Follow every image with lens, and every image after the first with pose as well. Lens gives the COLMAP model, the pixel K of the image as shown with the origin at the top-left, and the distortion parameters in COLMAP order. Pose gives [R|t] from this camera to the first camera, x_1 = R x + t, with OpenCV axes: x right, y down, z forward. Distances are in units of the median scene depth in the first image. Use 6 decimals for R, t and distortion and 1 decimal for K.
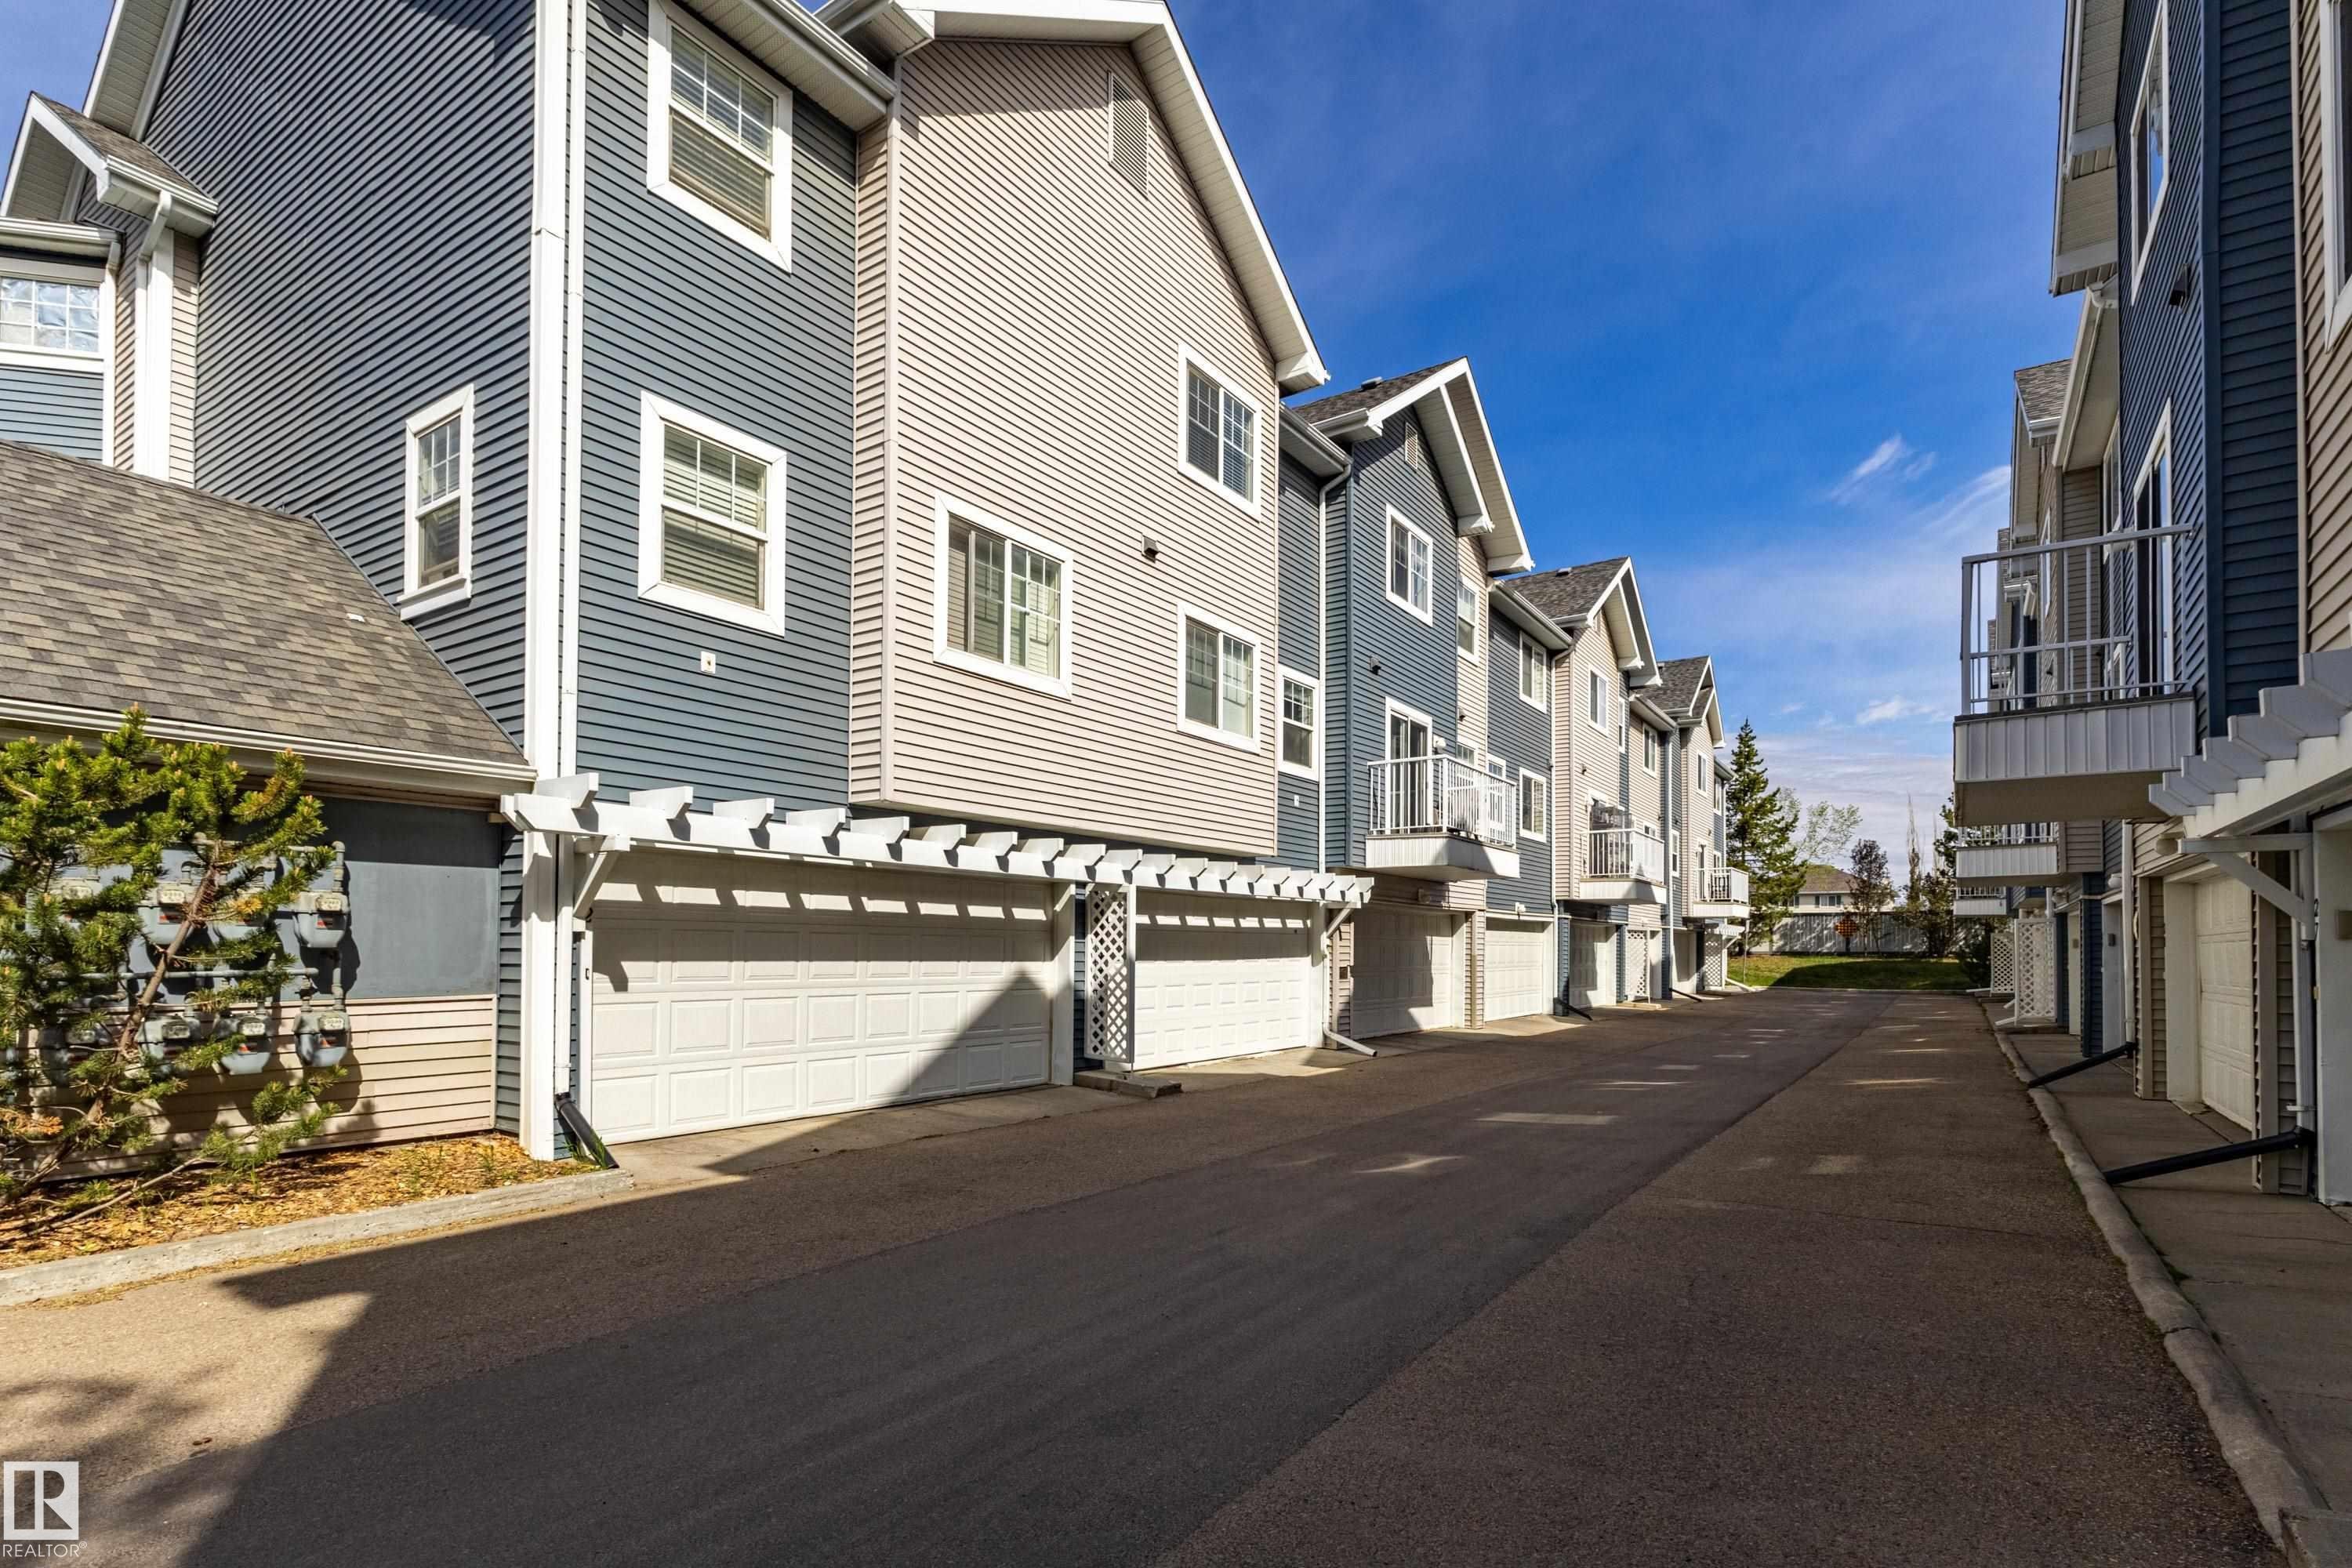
lens RADIAL K [[1148.6, 0, 1176.3], [0, 1148.6, 919.4], [0, 0, 1]] dist [-0.000002, 0.000102]
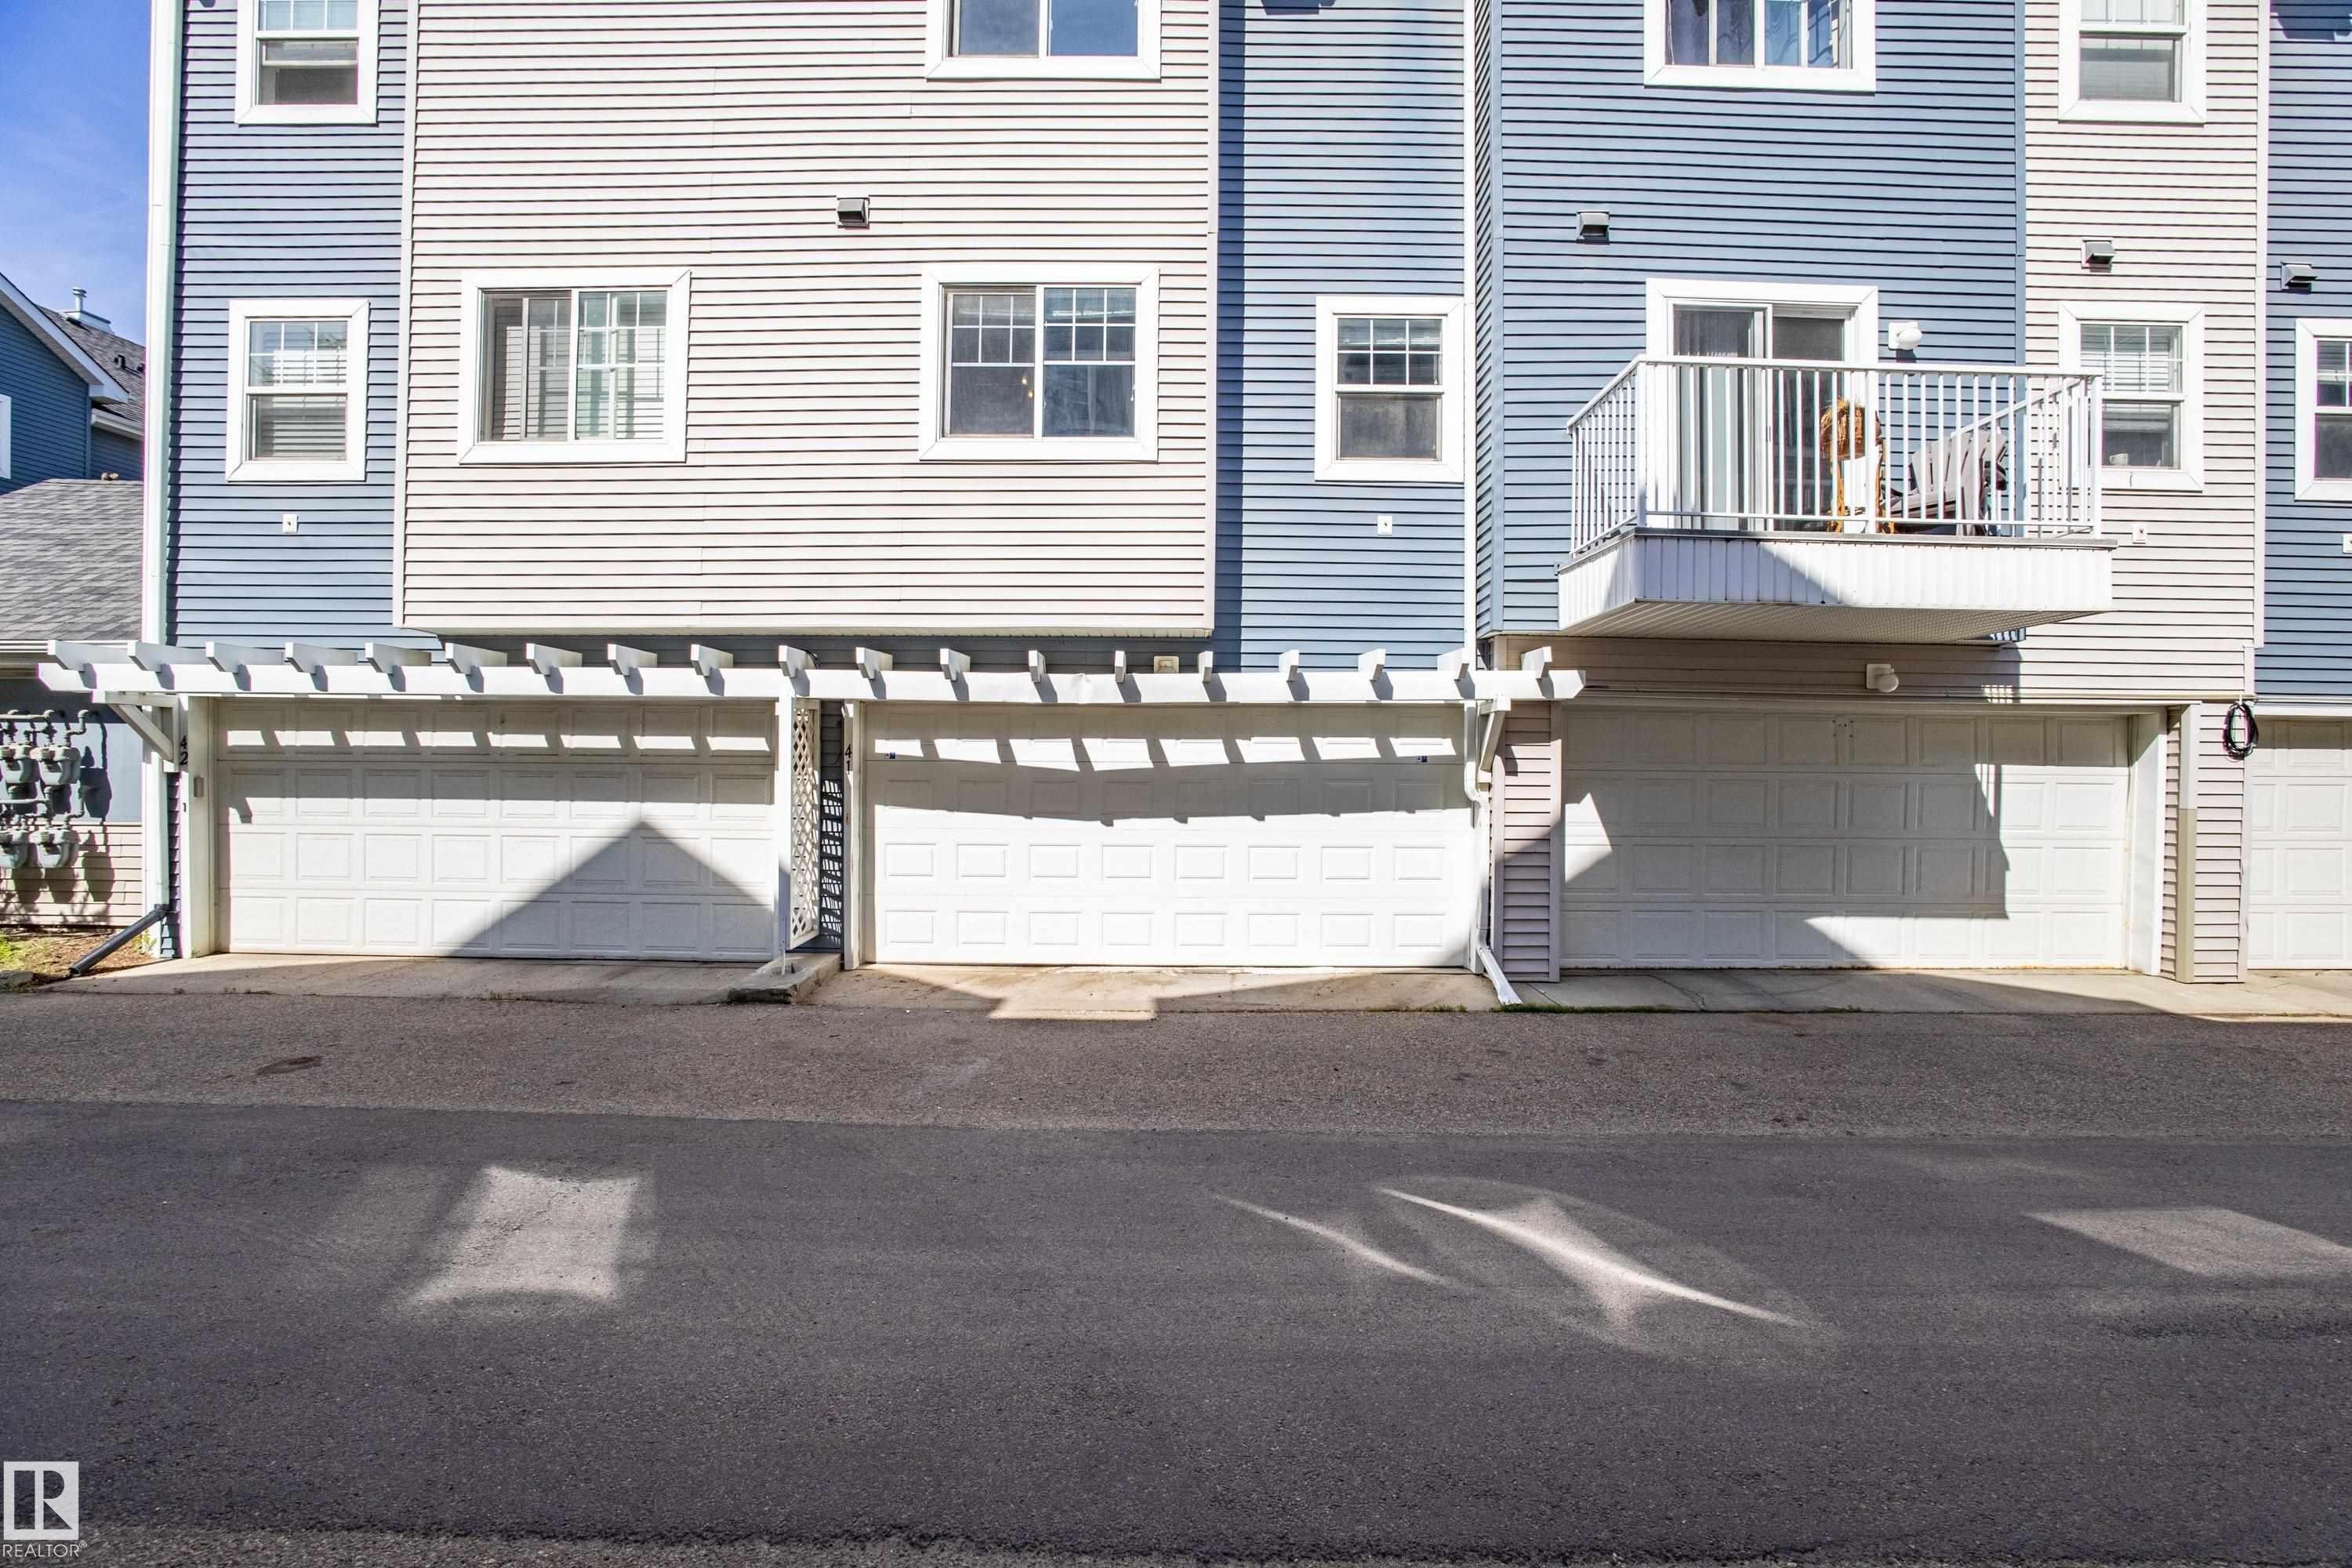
lens RADIAL K [[981.5, 0, 1176.0], [0, 981.5, 784.0], [0, 0, 1]] dist [-0.026247, 0.000220]
pose [[0.561387, -0.009104, -0.827503, 0.665416], [0.017584, 0.999845, 0.000930, 0.030445], [0.827366, -0.015073, 0.561461, 0.966946]]
